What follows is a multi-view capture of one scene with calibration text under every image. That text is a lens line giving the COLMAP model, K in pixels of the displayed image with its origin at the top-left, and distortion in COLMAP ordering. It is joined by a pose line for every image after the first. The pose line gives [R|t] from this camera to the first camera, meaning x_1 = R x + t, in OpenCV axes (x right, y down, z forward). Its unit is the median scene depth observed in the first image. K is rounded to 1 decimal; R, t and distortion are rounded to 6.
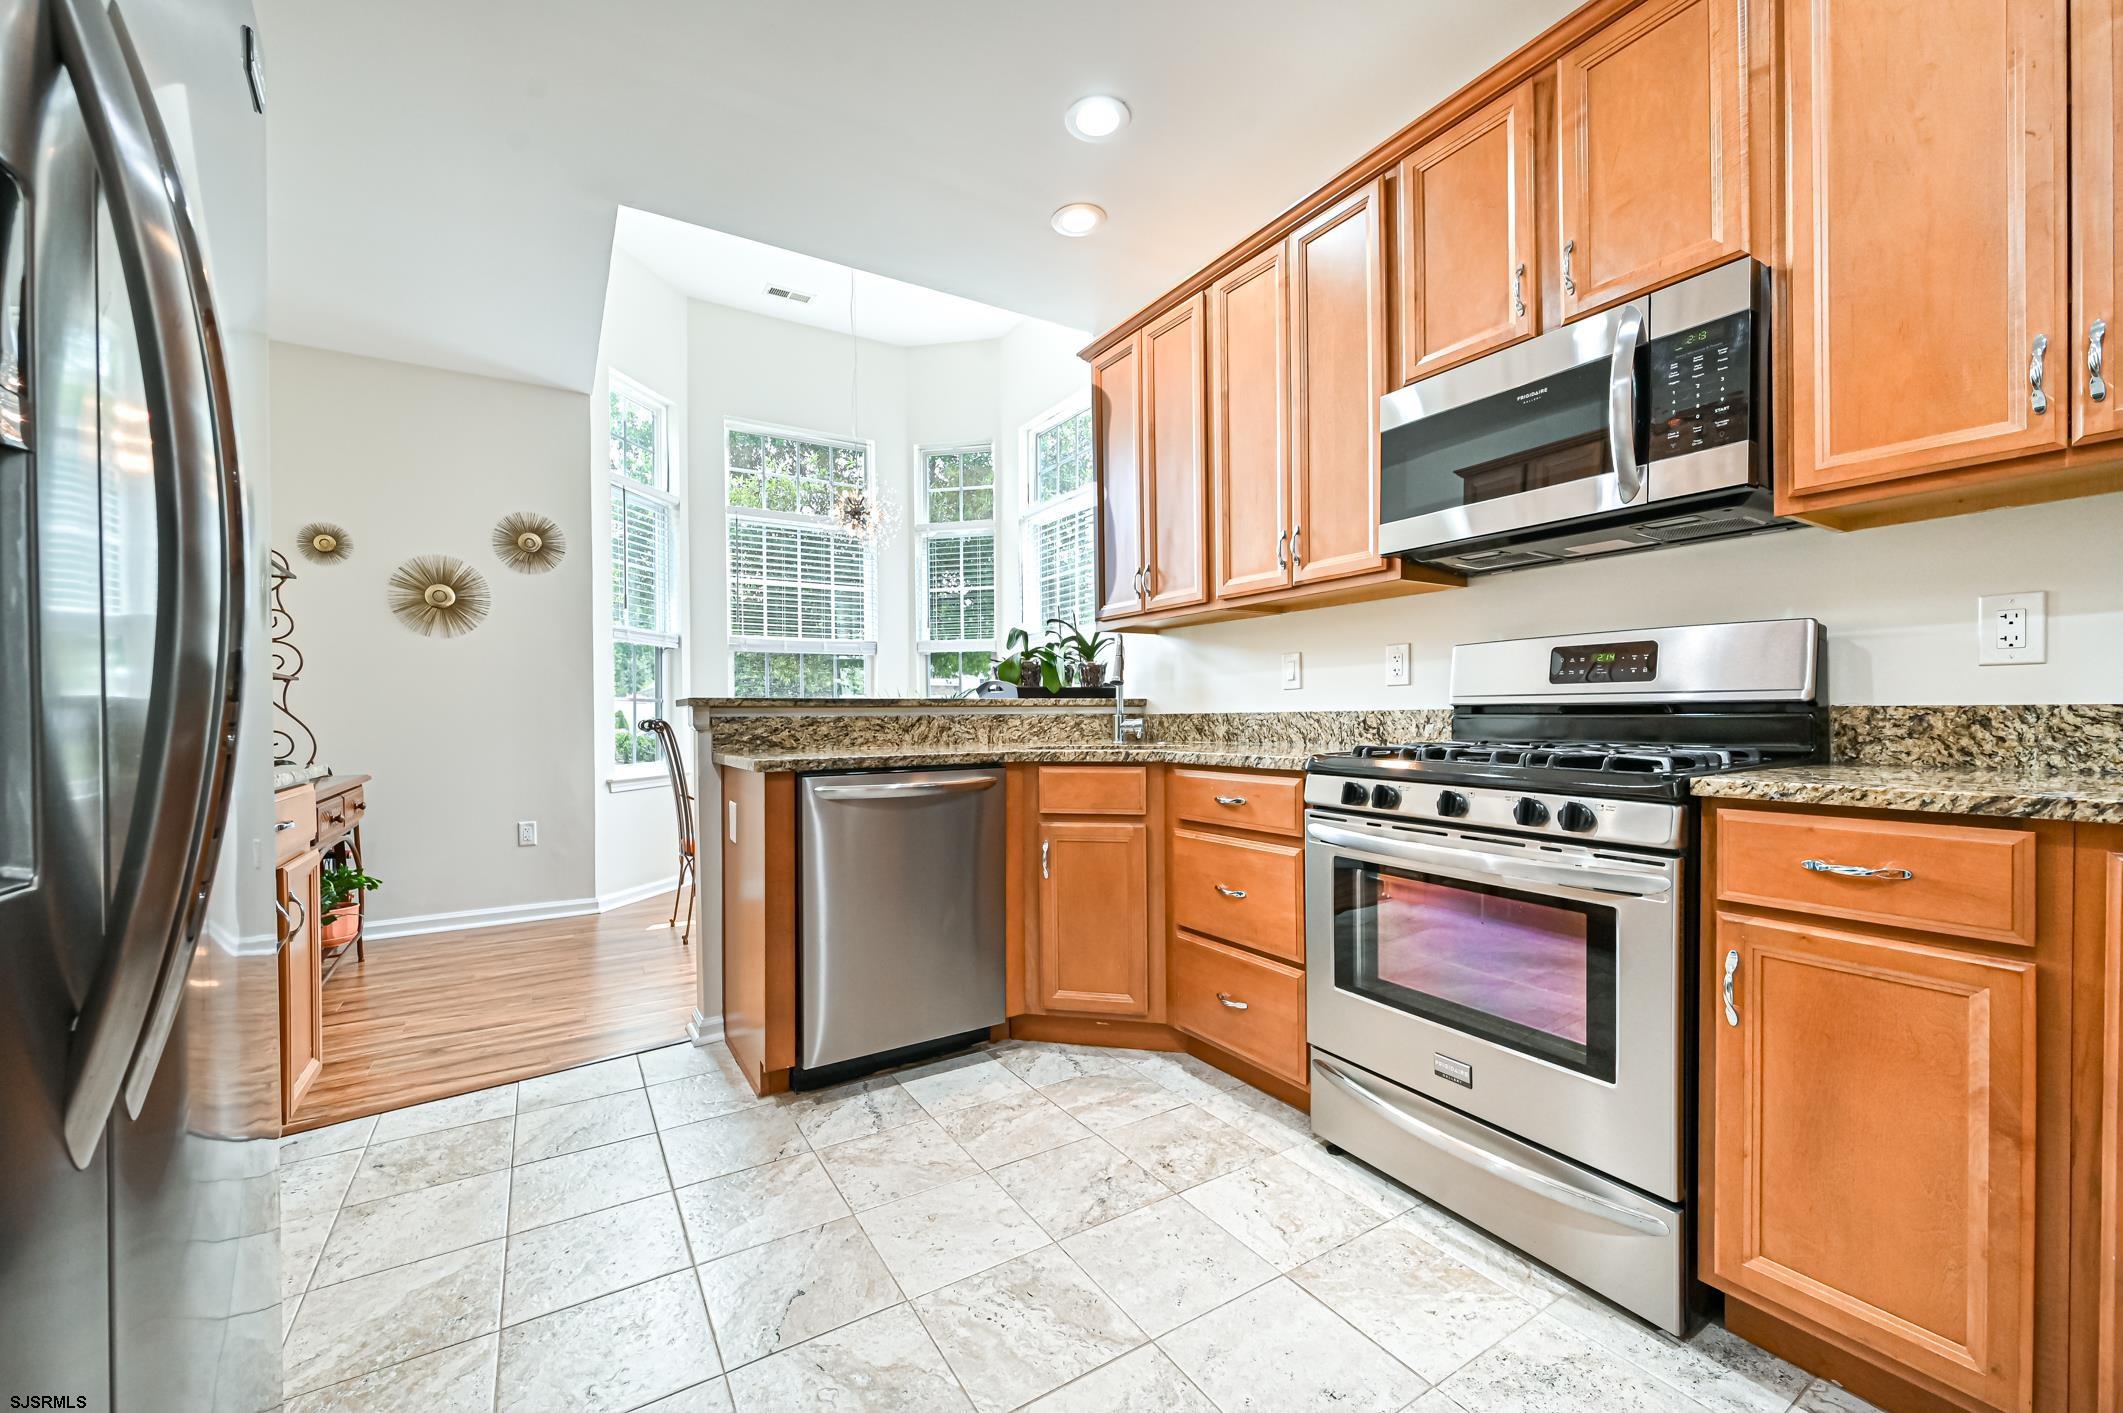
lens RADIAL K [[832.9, 0, 1052.3], [0, 832.9, 720.2], [0, 0, 1]] dist [-0.002331, -0.000475]
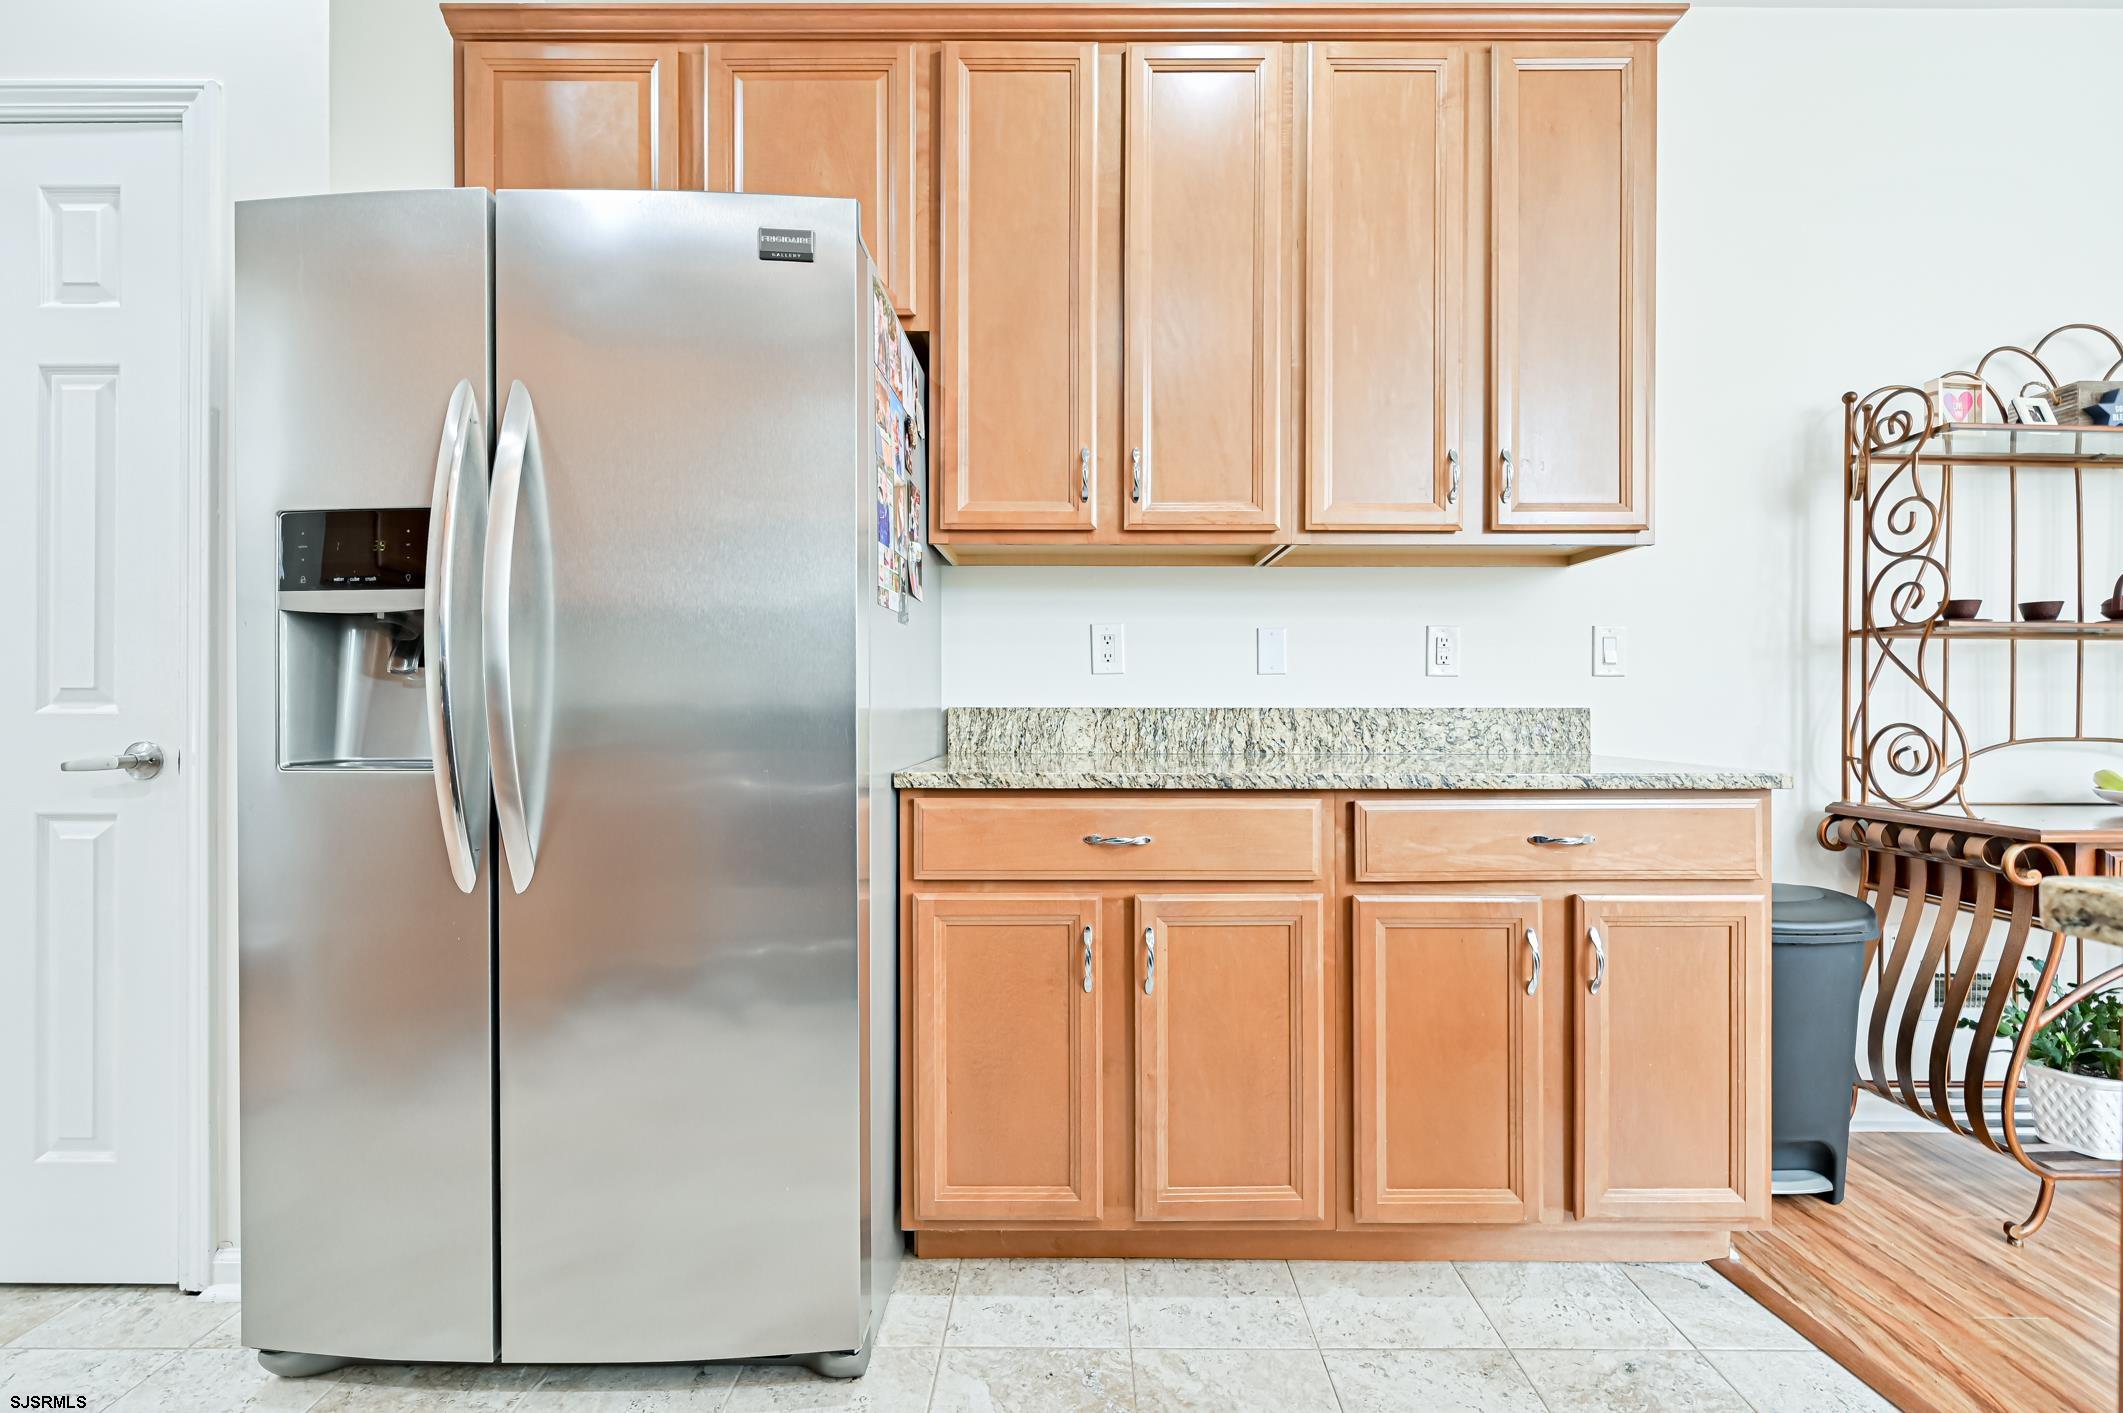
lens RADIAL K [[891.8, 0, 1064.0], [0, 891.8, 713.0], [0, 0, 1]] dist [-0.000478, -0.000002]
pose [[0.520477, 0.005833, 0.853856, -0.488030], [-0.000732, 0.999979, -0.006385, -0.000888], [-0.853876, 0.002698, 0.520470, 0.794606]]
